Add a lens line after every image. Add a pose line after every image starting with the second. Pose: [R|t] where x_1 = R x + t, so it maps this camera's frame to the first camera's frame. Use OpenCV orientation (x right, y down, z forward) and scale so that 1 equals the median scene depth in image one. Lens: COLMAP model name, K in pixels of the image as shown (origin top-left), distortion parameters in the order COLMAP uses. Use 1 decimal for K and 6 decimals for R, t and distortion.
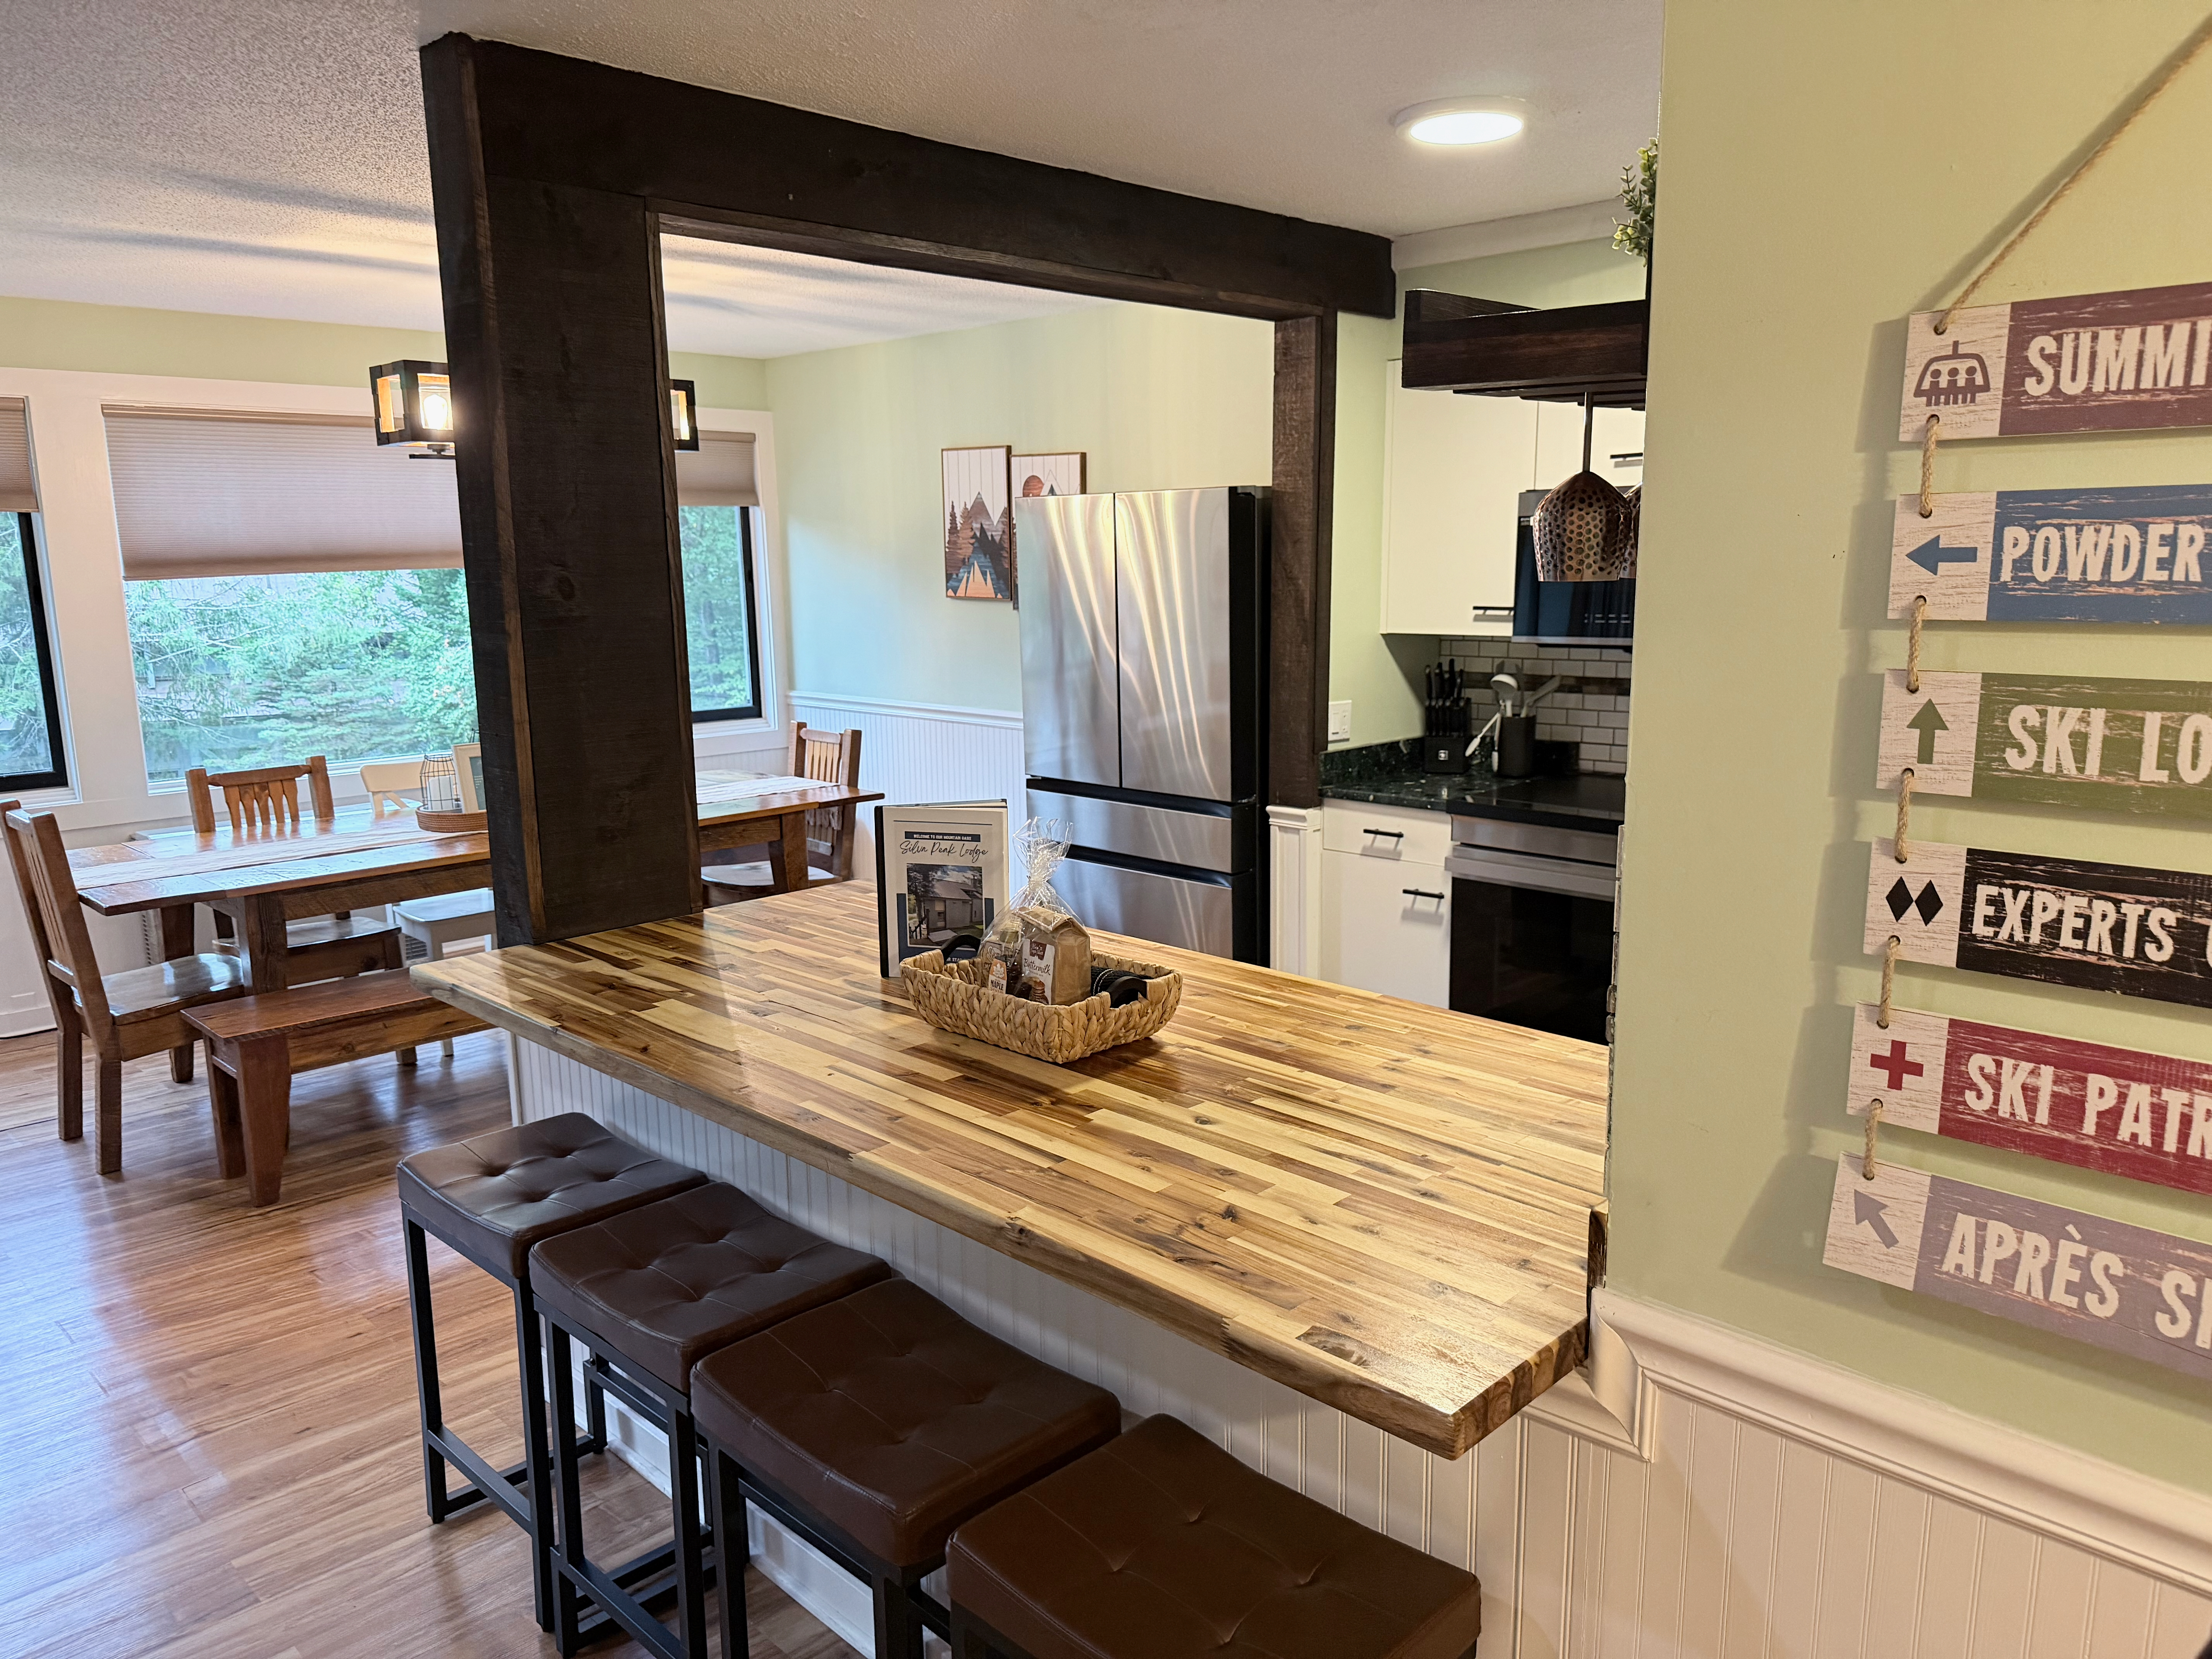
lens RADIAL K [[1552.3, 0, 1107.8], [0, 1552.3, 831.3], [0, 0, 1]] dist [0.061861, -0.081702]
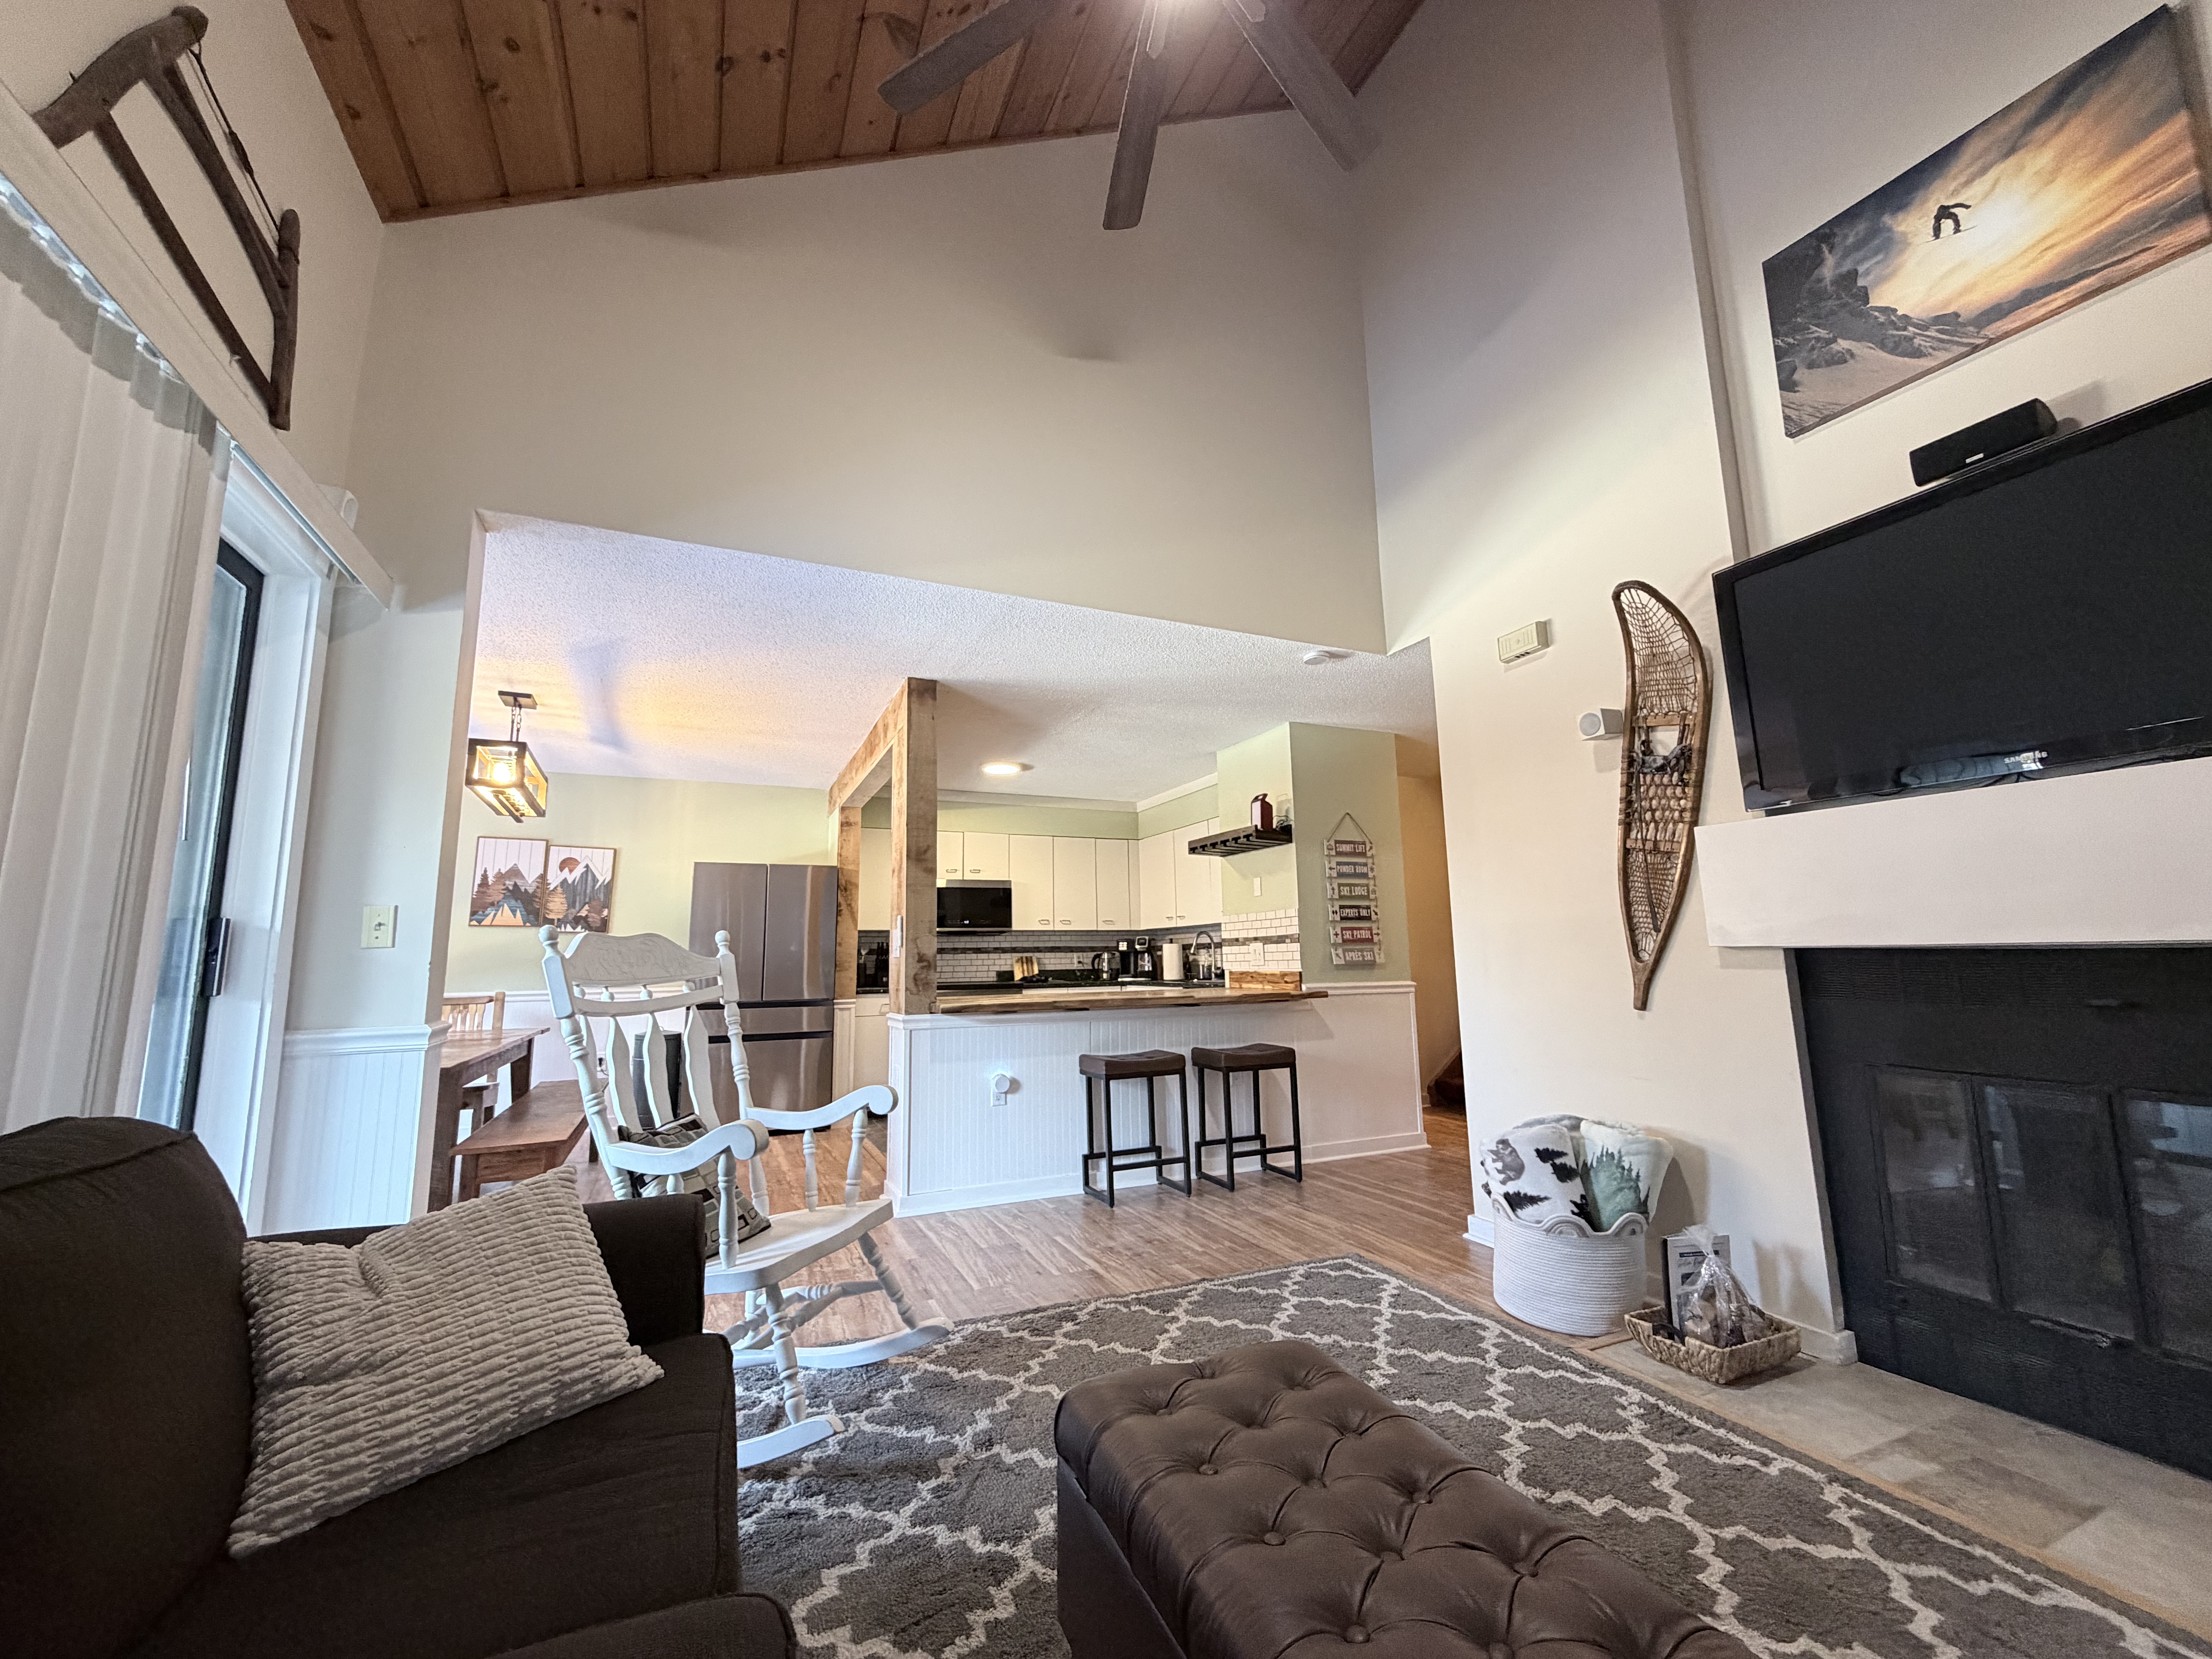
lens RADIAL K [[882.5, 0, 1099.3], [0, 882.5, 828.9], [0, 0, 1]] dist [0.003593, -0.001527]
pose [[0.367464, 0.145525, 0.918582, -1.912488], [0.179188, 0.958099, -0.223466, 0.199070], [-0.912613, 0.246715, 0.325991, 0.260733]]
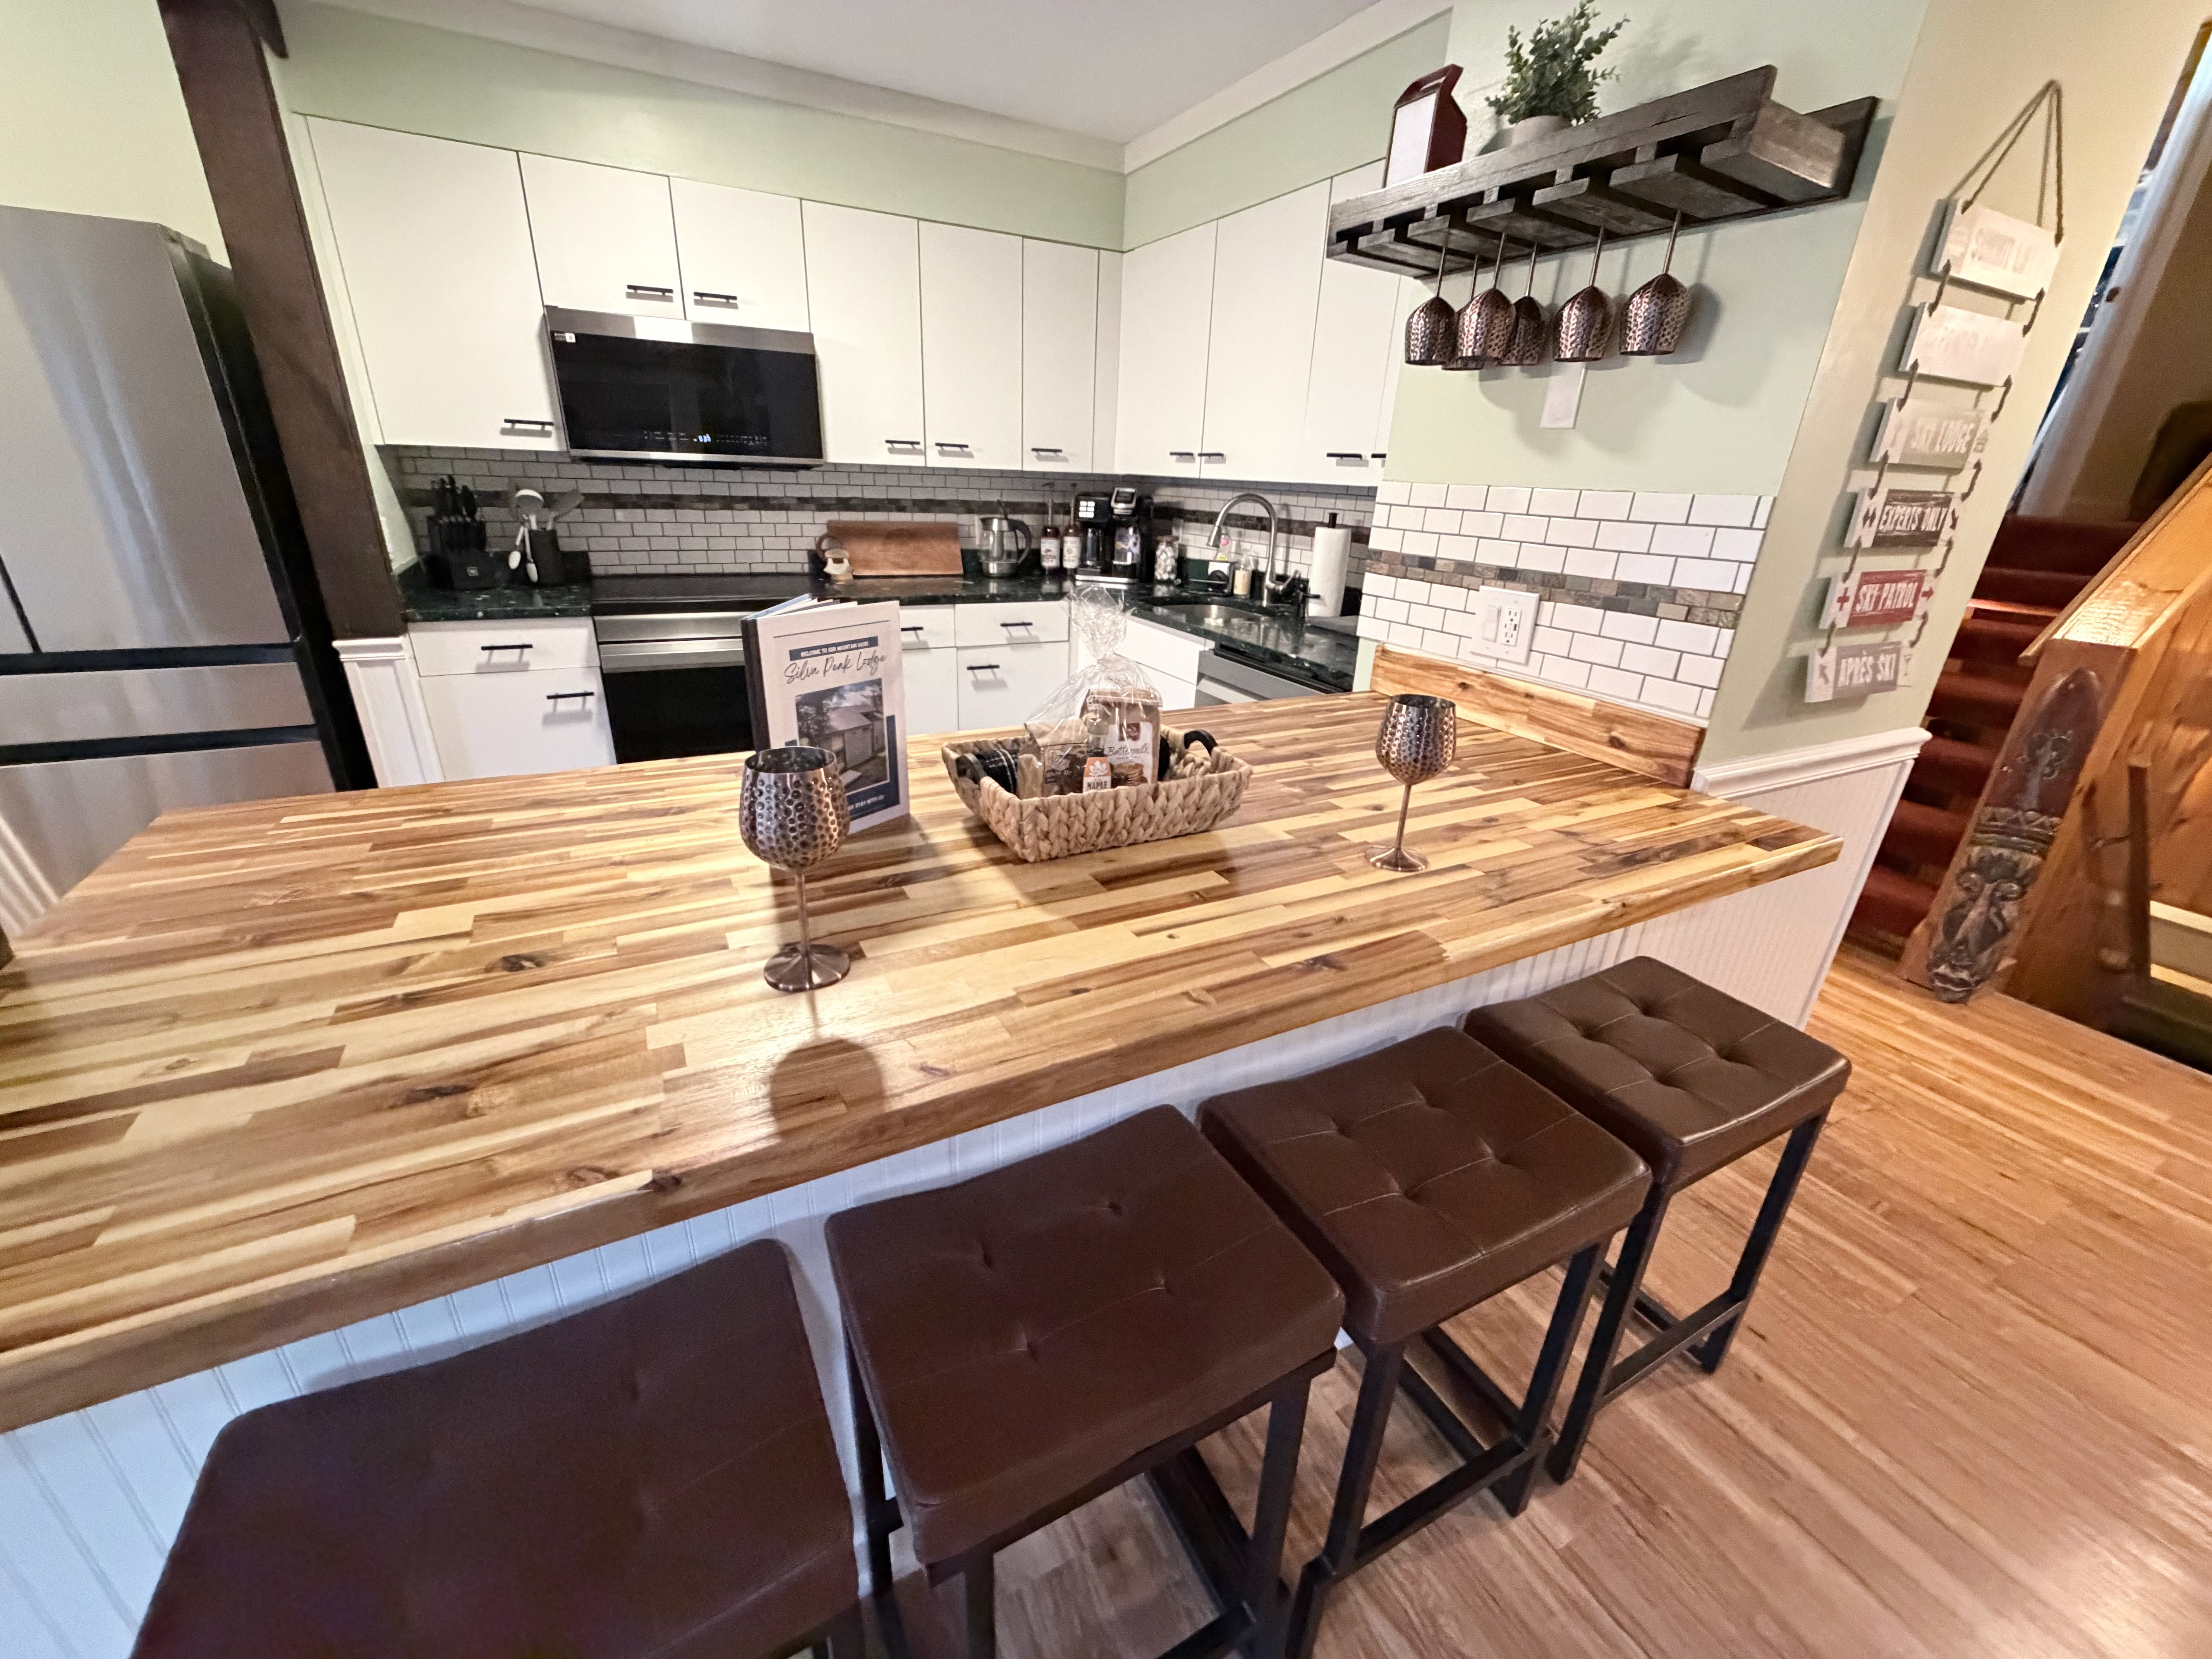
lens RADIAL K [[882.5, 0, 1102.2], [0, 882.5, 828.5], [0, 0, 1]] dist [0.003593, -0.001527]
pose [[0.300061, -0.335901, 0.892823, -0.492366], [0.127948, 0.941667, 0.311277, -0.031486], [-0.945300, 0.020833, 0.325535, 0.773945]]
